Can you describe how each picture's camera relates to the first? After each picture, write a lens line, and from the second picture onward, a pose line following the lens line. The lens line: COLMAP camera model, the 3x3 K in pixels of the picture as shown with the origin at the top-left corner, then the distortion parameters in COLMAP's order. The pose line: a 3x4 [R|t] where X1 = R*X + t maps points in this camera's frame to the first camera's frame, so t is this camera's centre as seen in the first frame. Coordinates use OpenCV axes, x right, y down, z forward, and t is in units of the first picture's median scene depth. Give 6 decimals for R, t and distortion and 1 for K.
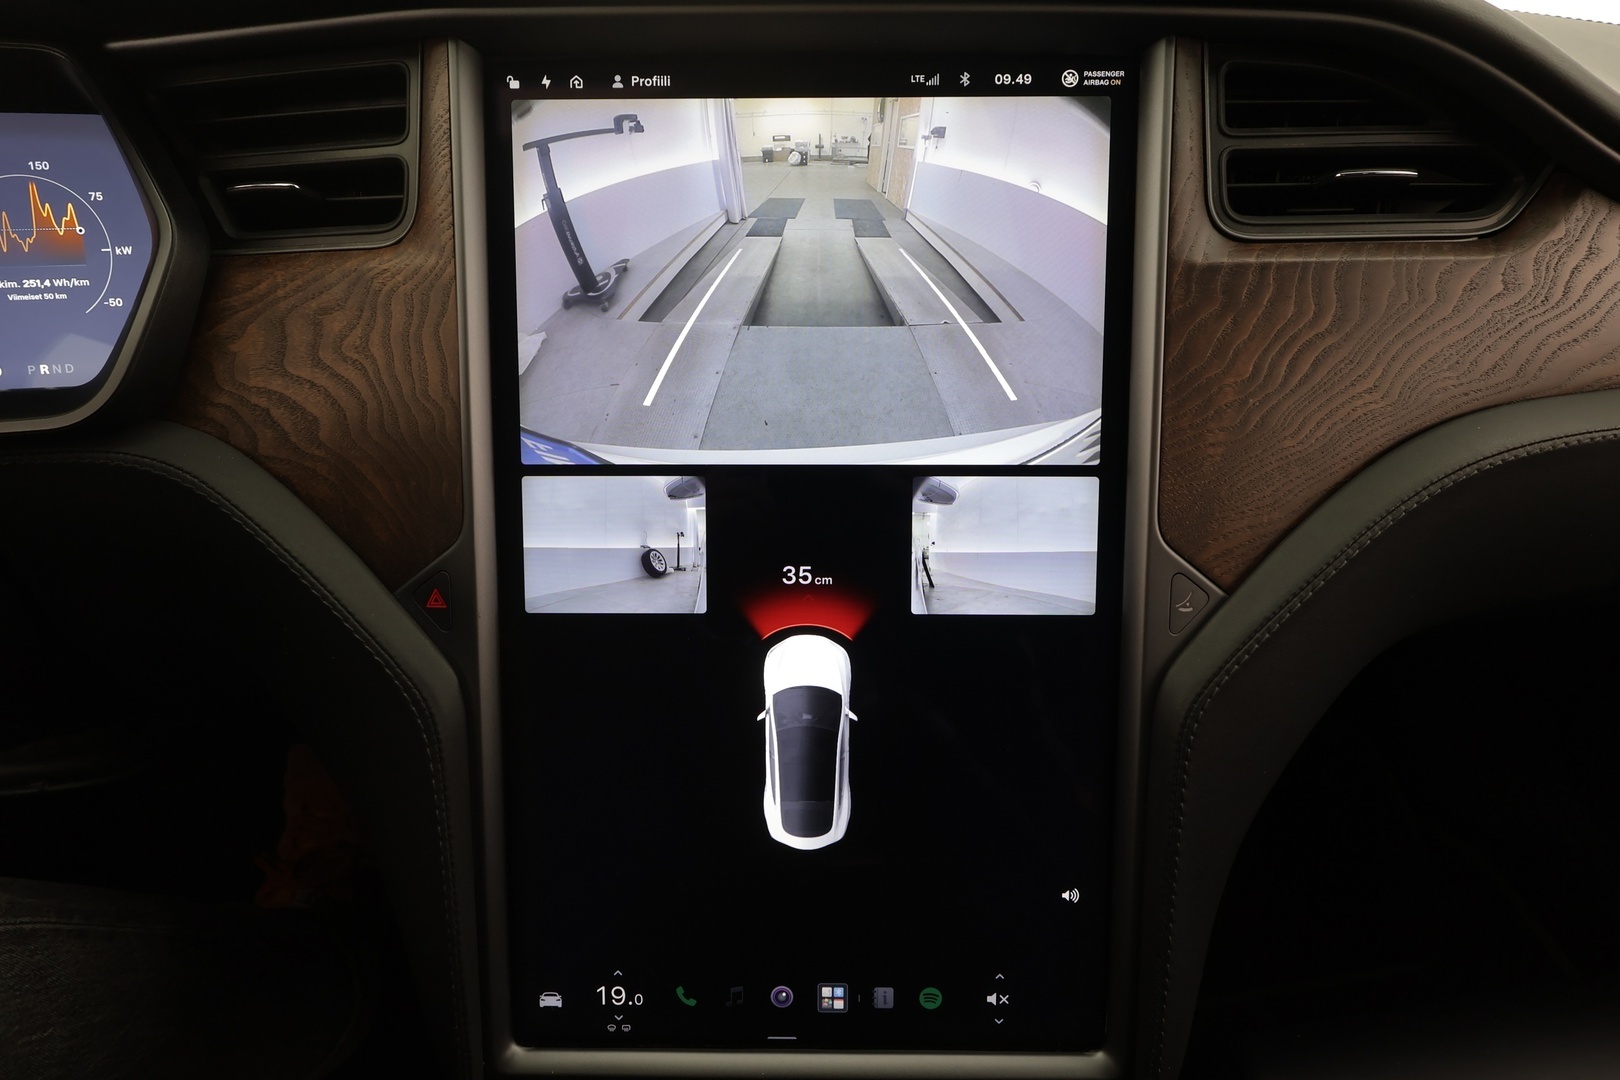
lens RADIAL K [[812.1, 0, 810.8], [0, 812.1, 548.4], [0, 0, 1]] dist [0.004807, -0.001090]
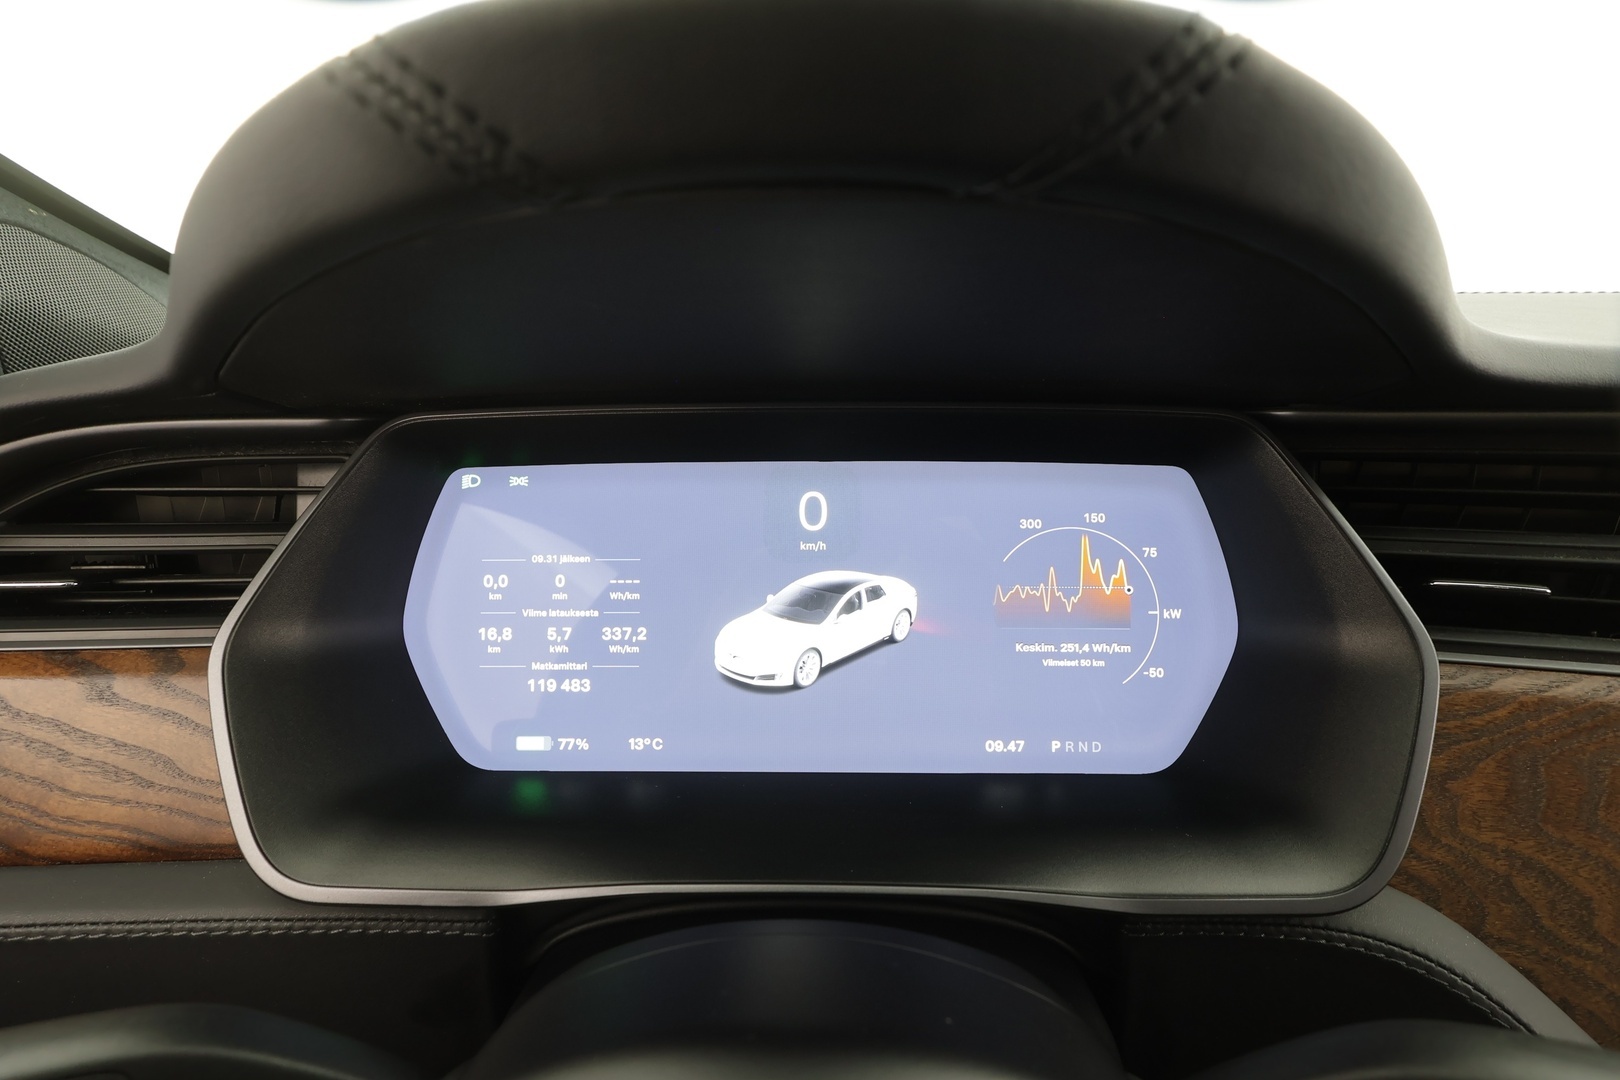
lens RADIAL K [[746.6, 0, 818.0], [0, 746.6, 535.0], [0, 0, 1]] dist [-0.007699, 0.002778]
pose [[0.988259, 0.050948, -0.144041, -1.216730], [-0.072778, 0.985911, -0.150609, -0.333357], [0.134339, 0.159324, 0.978043, 0.189524]]
